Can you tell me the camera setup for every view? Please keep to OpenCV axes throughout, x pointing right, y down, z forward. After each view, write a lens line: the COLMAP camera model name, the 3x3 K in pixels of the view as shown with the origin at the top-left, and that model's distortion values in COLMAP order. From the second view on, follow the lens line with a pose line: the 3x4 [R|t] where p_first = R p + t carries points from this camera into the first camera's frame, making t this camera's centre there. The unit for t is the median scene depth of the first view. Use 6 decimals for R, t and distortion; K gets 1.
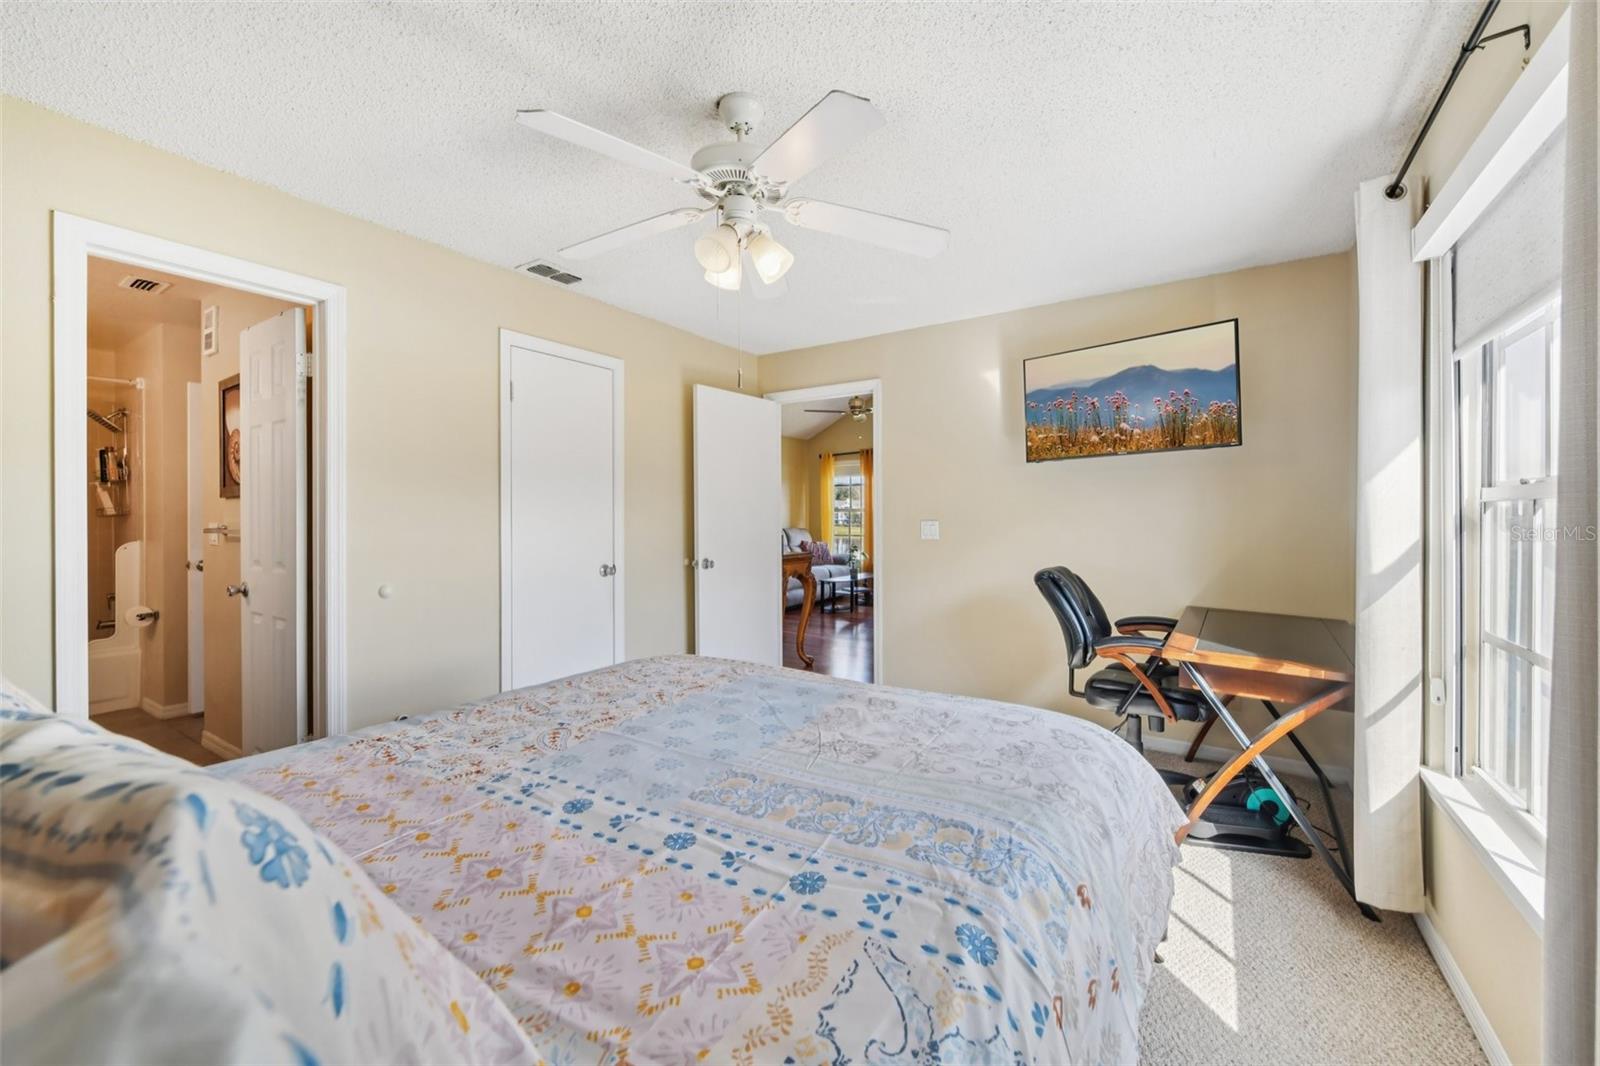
lens RADIAL K [[643.3, 0, 798.6], [0, 643.3, 519.9], [0, 0, 1]] dist [0.004021, -0.002142]
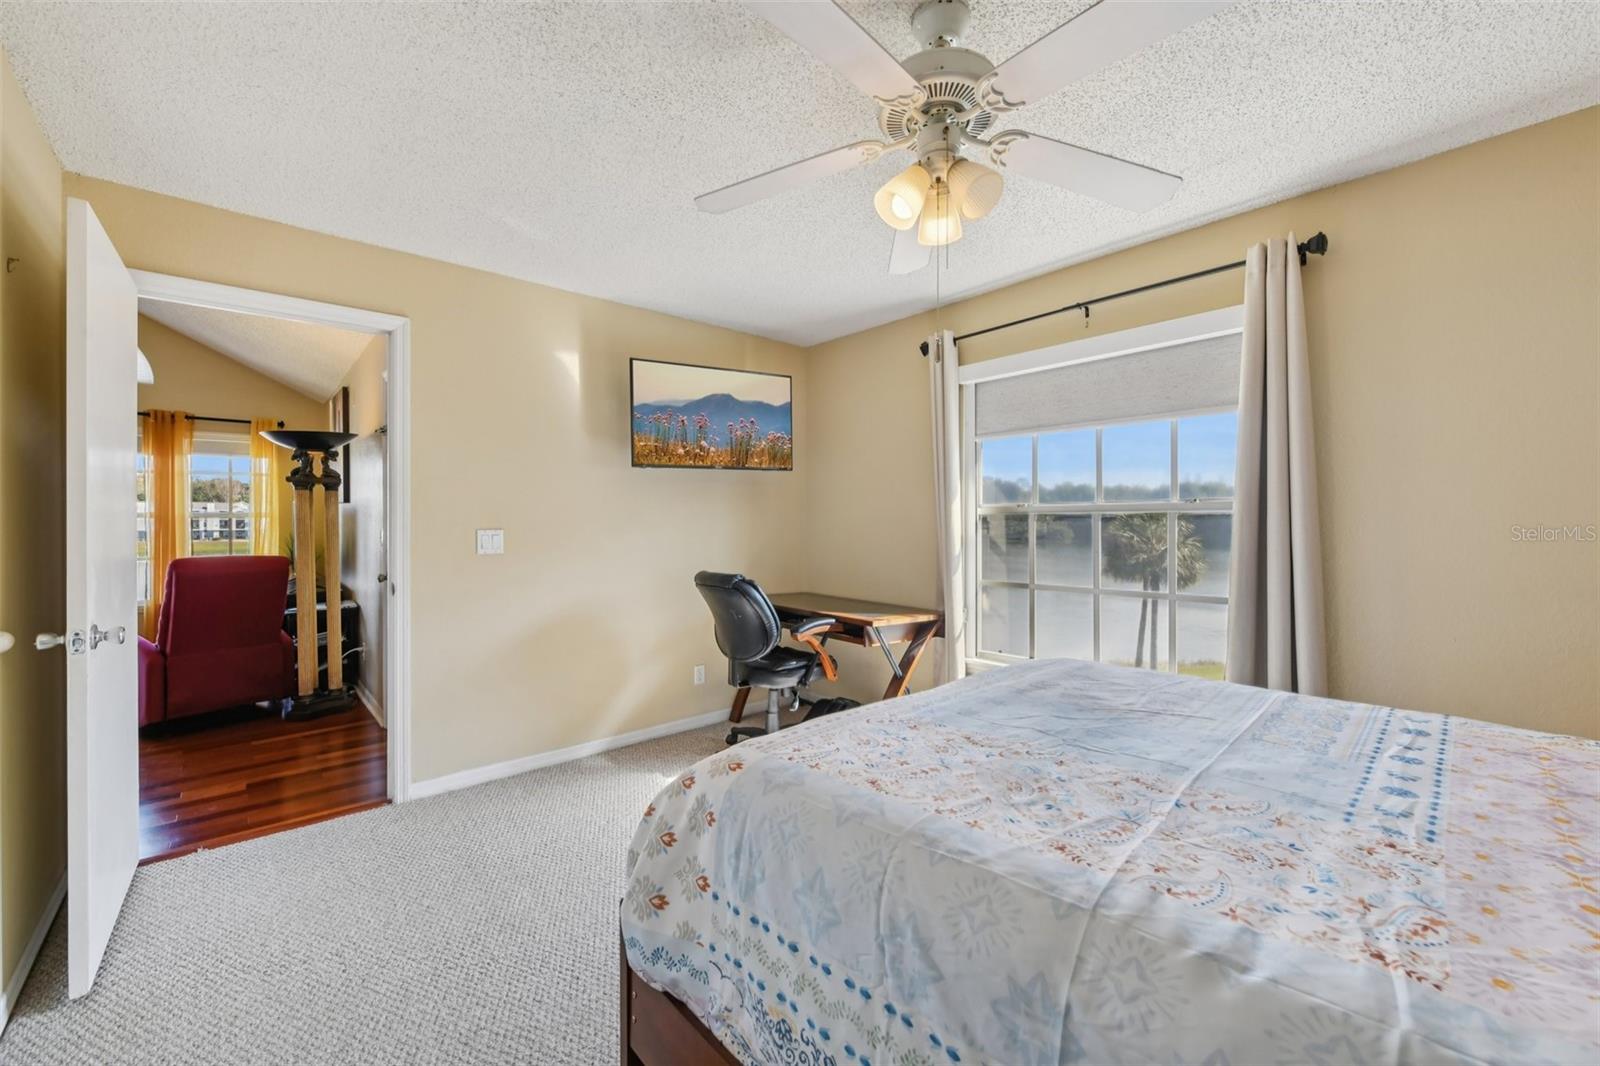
lens RADIAL K [[643.3, 0, 801.9], [0, 643.3, 533.1], [0, 0, 1]] dist [0.004021, -0.002142]
pose [[0.251516, -0.012396, 0.967774, -1.154139], [0.009597, 0.999901, 0.010314, -0.000140], [-0.967806, 0.006693, 0.251610, 1.208259]]
